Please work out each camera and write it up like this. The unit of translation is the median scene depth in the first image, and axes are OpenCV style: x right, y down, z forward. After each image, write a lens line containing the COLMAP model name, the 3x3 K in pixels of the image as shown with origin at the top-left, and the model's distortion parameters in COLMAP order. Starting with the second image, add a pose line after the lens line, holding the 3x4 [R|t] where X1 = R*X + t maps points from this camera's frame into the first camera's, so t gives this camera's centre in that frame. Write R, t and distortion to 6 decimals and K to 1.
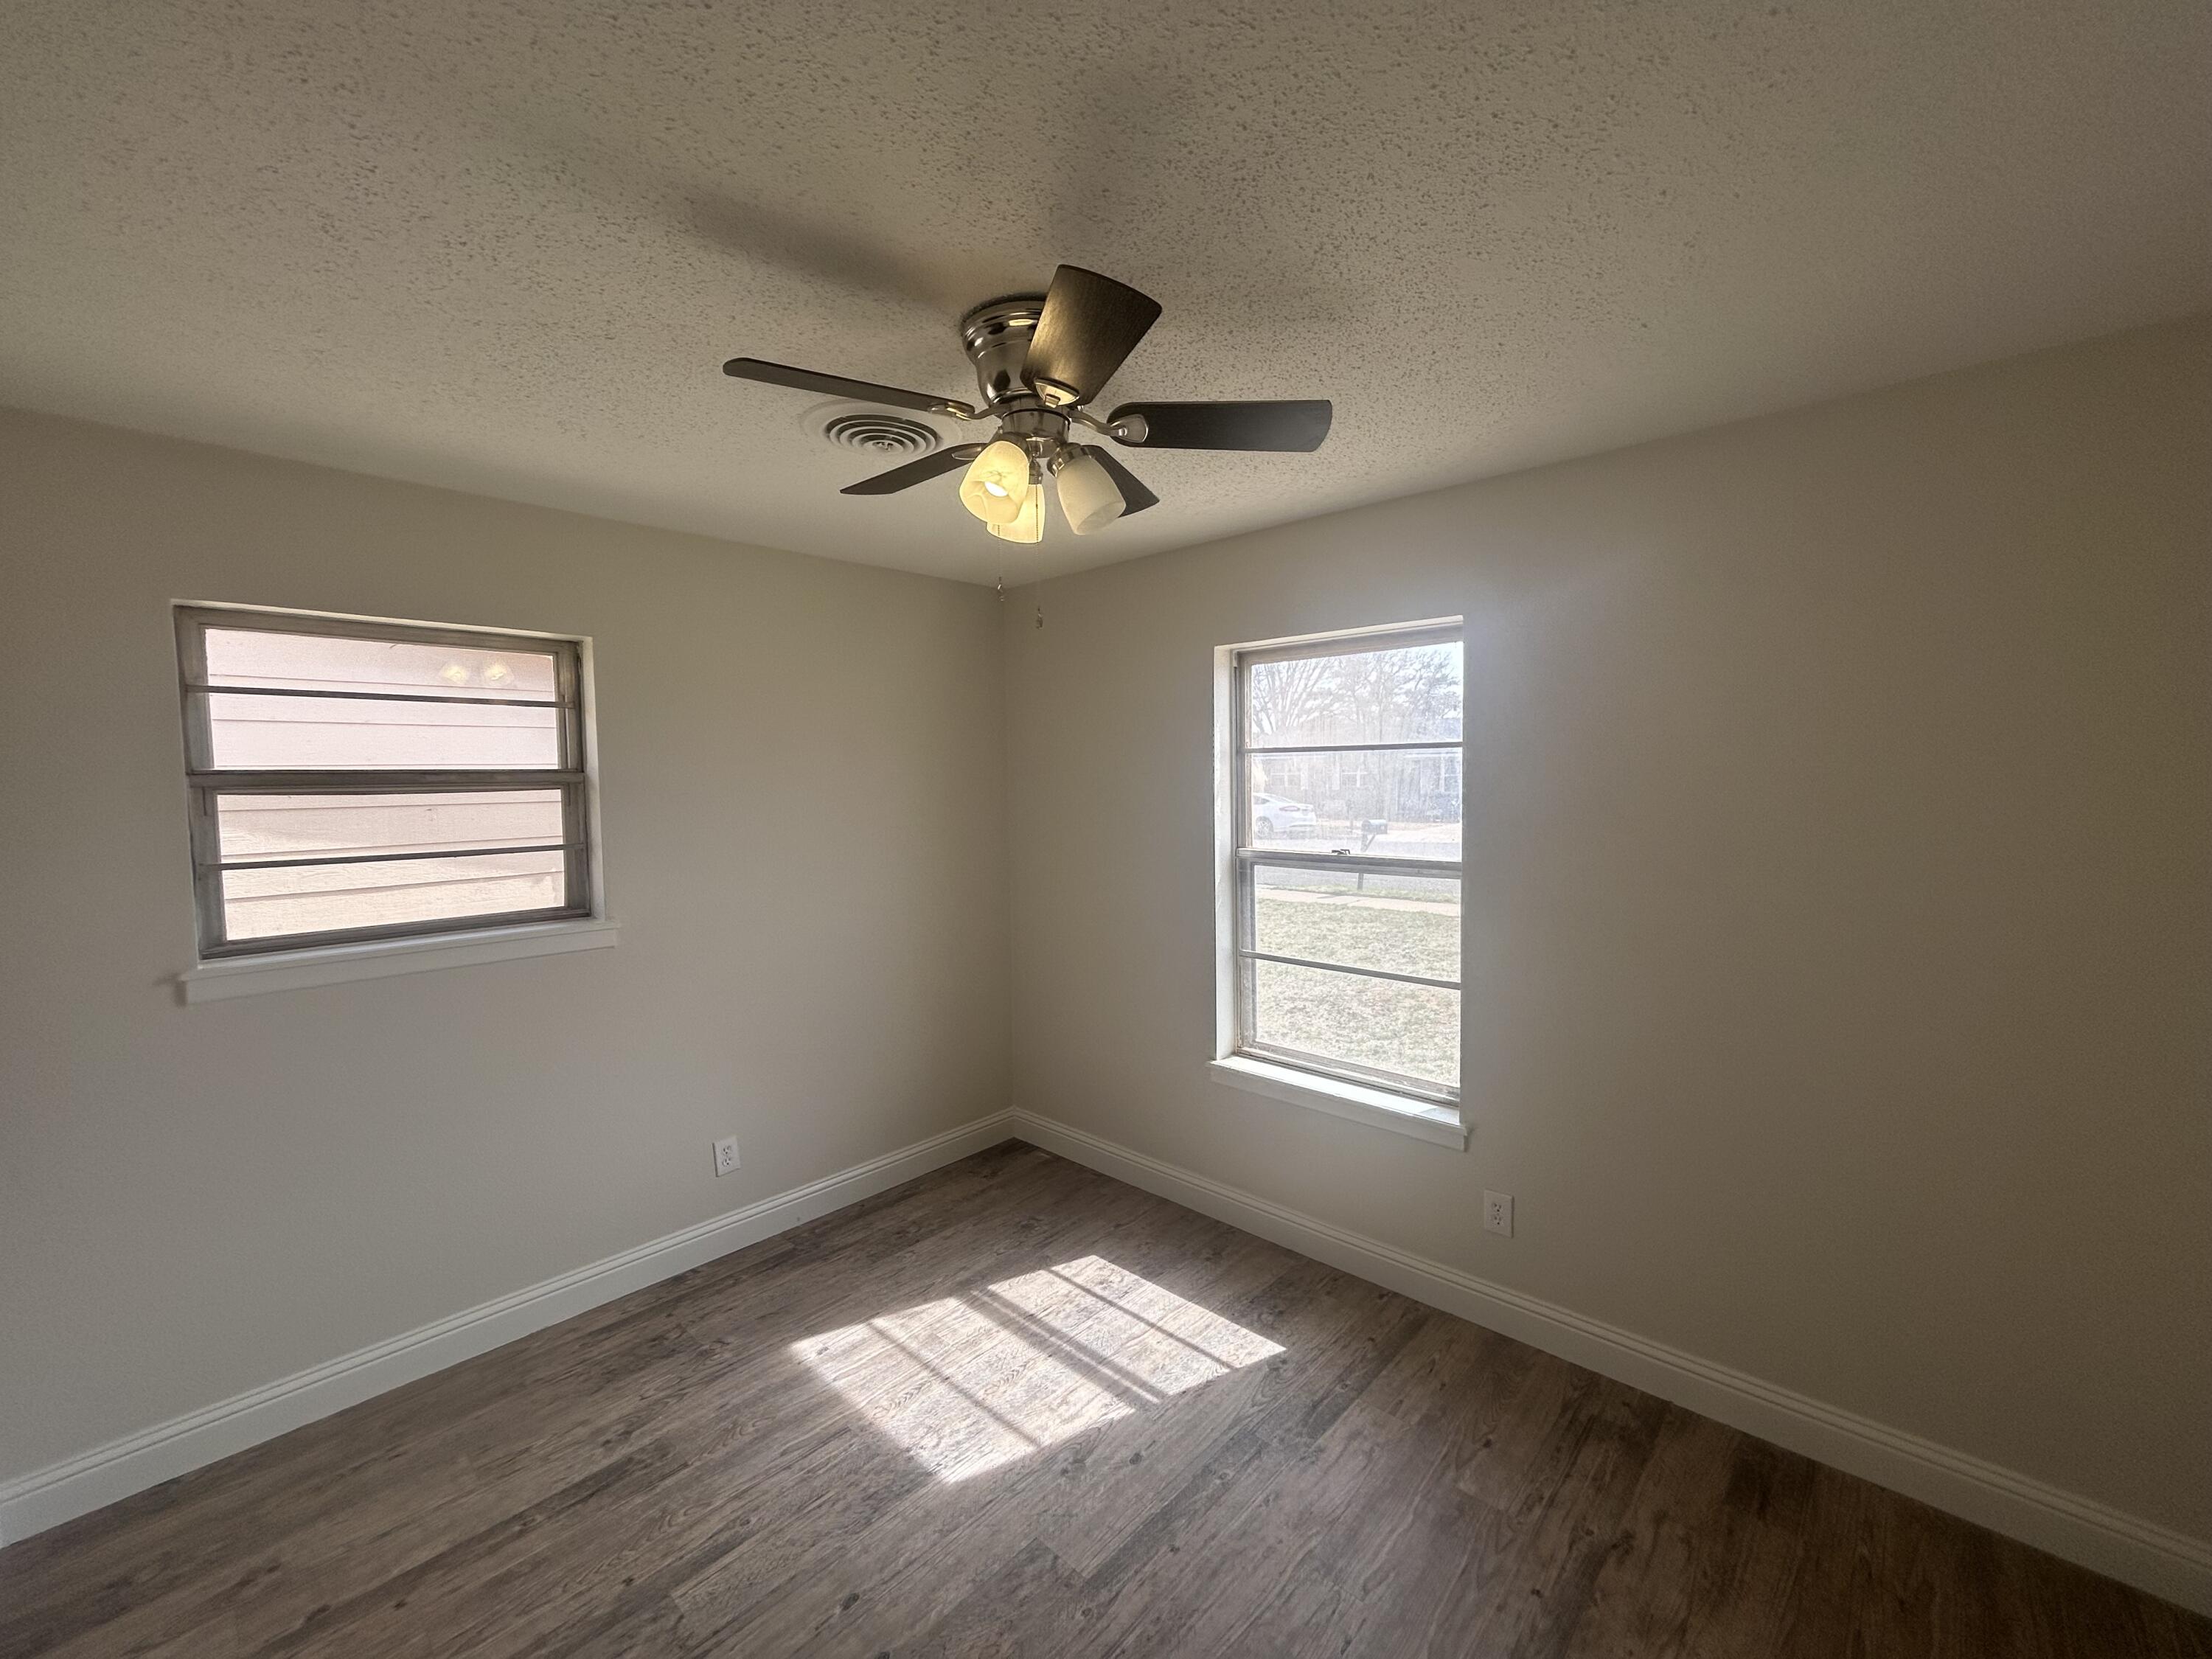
lens RADIAL K [[906.7, 0, 1108.7], [0, 906.7, 825.6], [0, 0, 1]] dist [-0.001350, 0.007219]
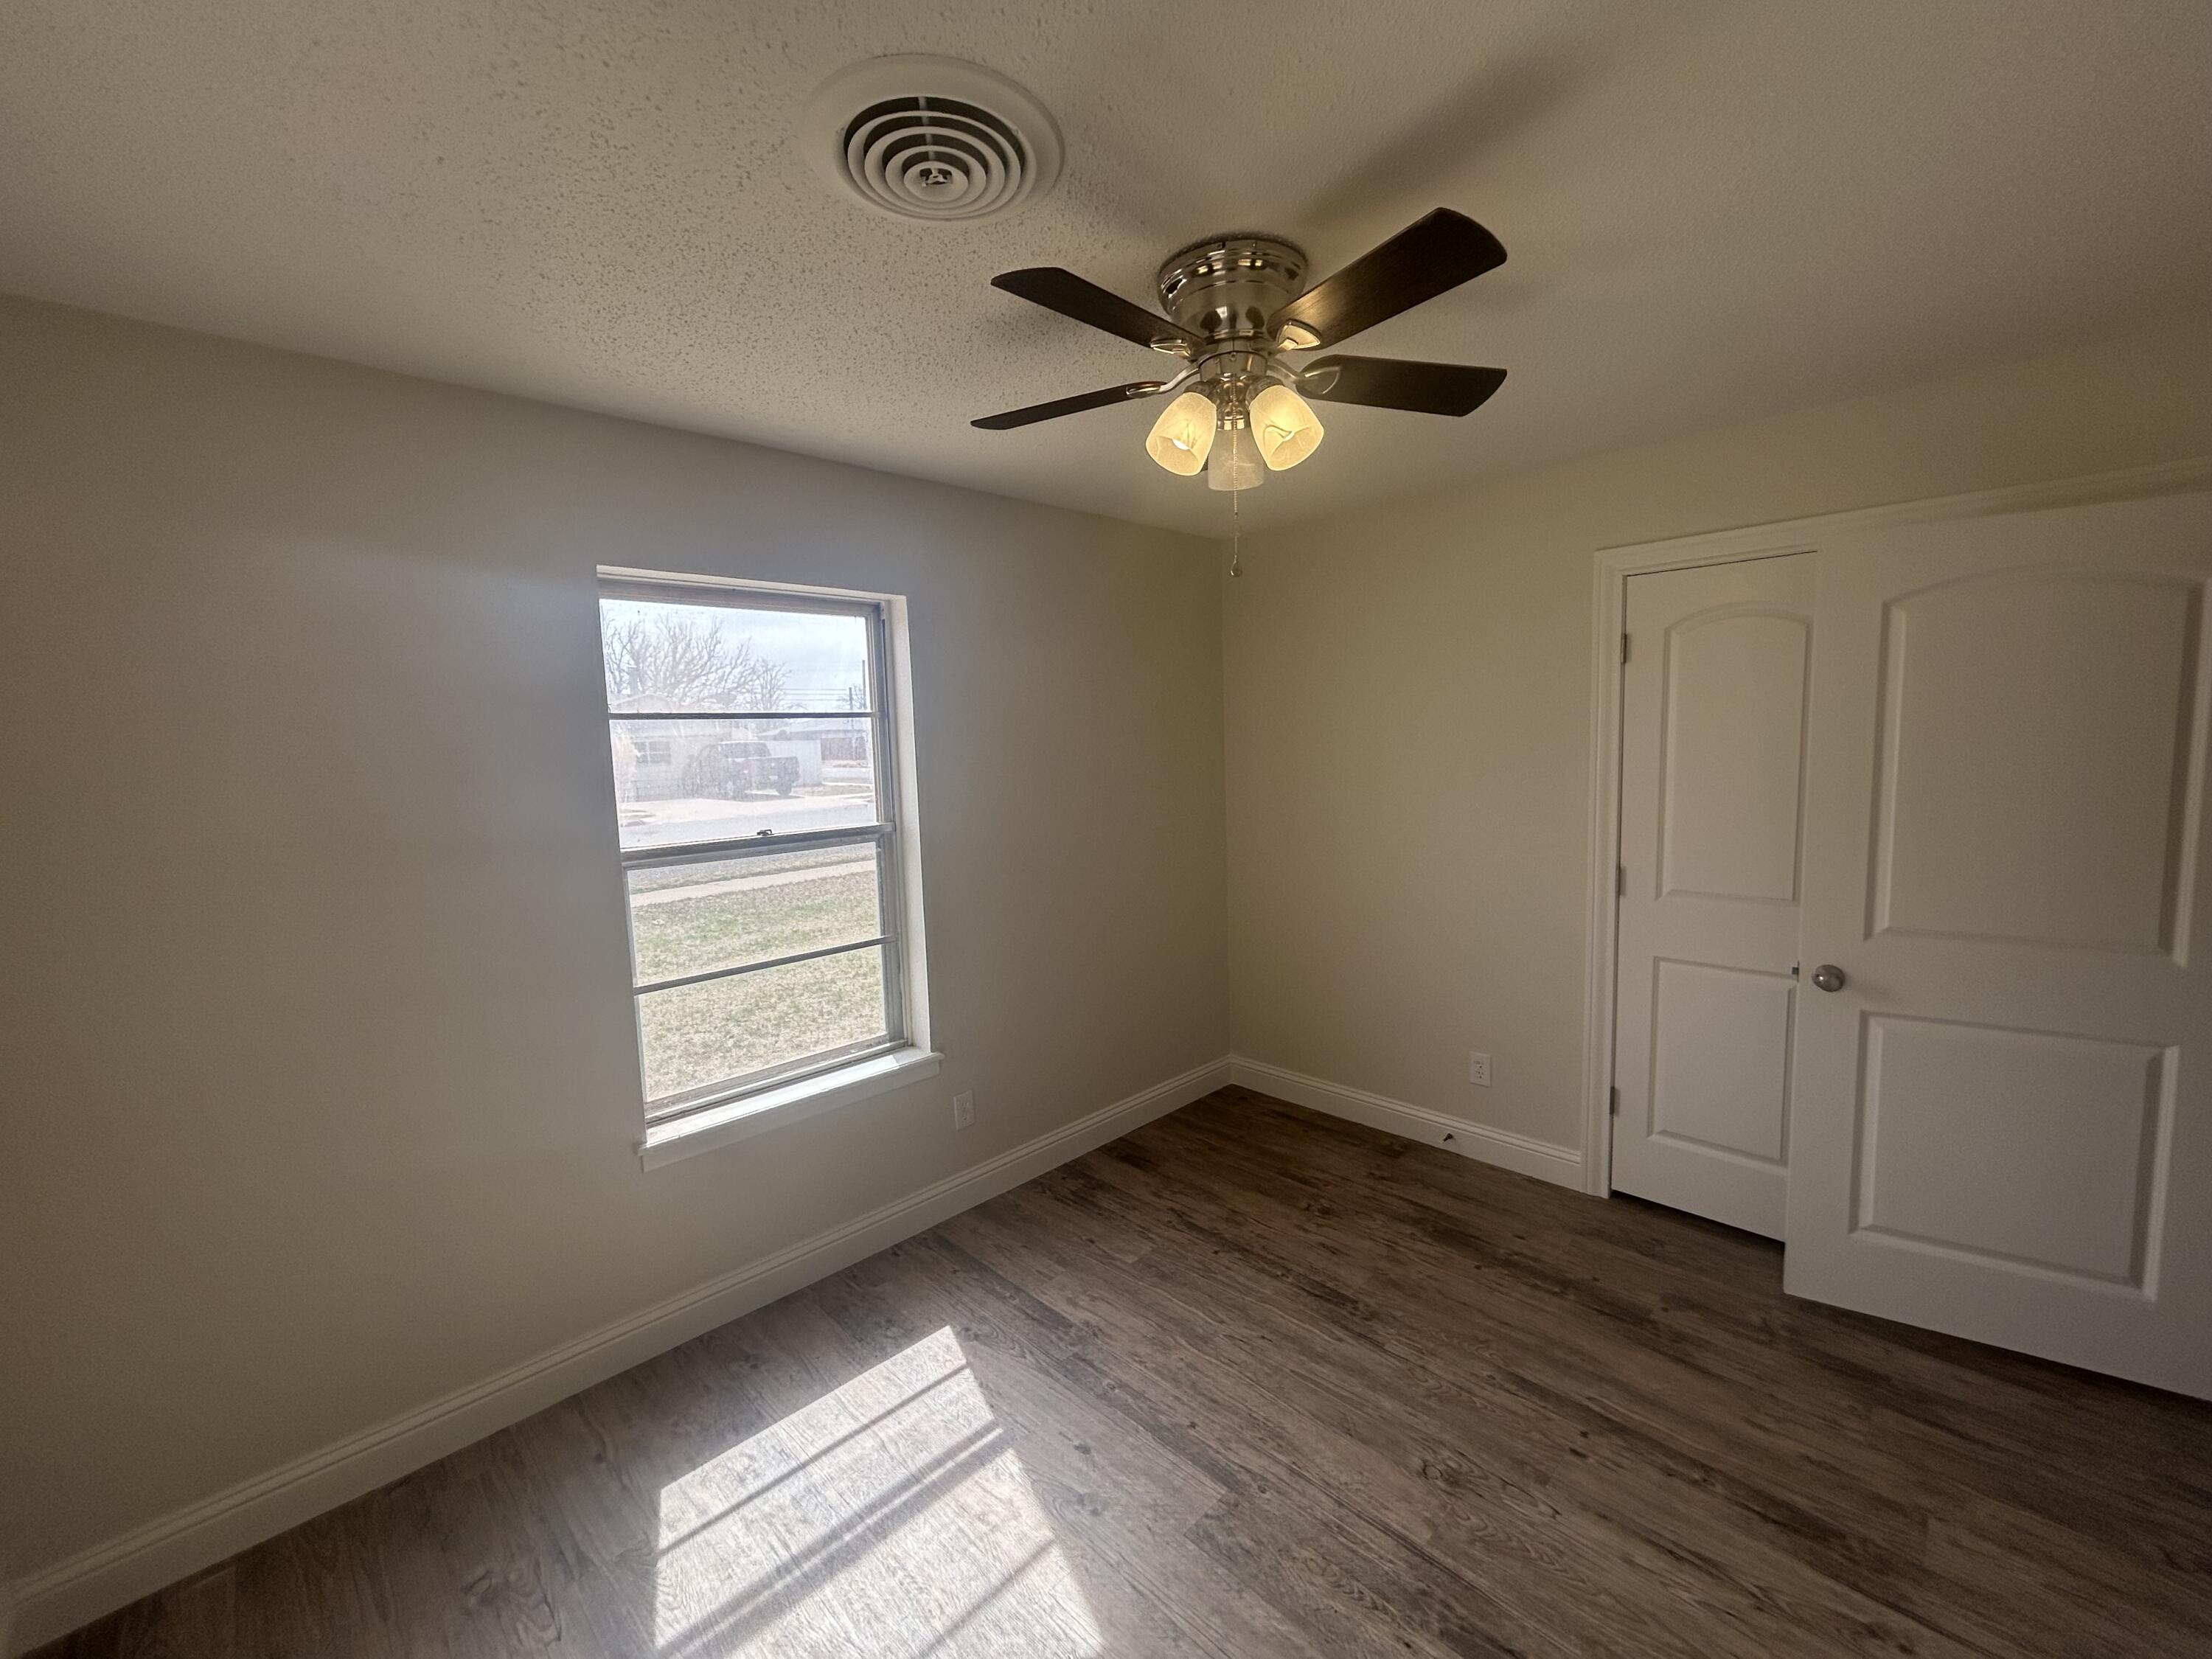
lens RADIAL K [[906.7, 0, 1108.7], [0, 906.7, 825.6], [0, 0, 1]] dist [-0.001350, 0.007219]
pose [[0.039303, -0.088035, 0.995342, -0.846264], [0.084556, 0.992832, 0.084474, -0.034161], [-0.995643, 0.080842, 0.046465, 0.856469]]
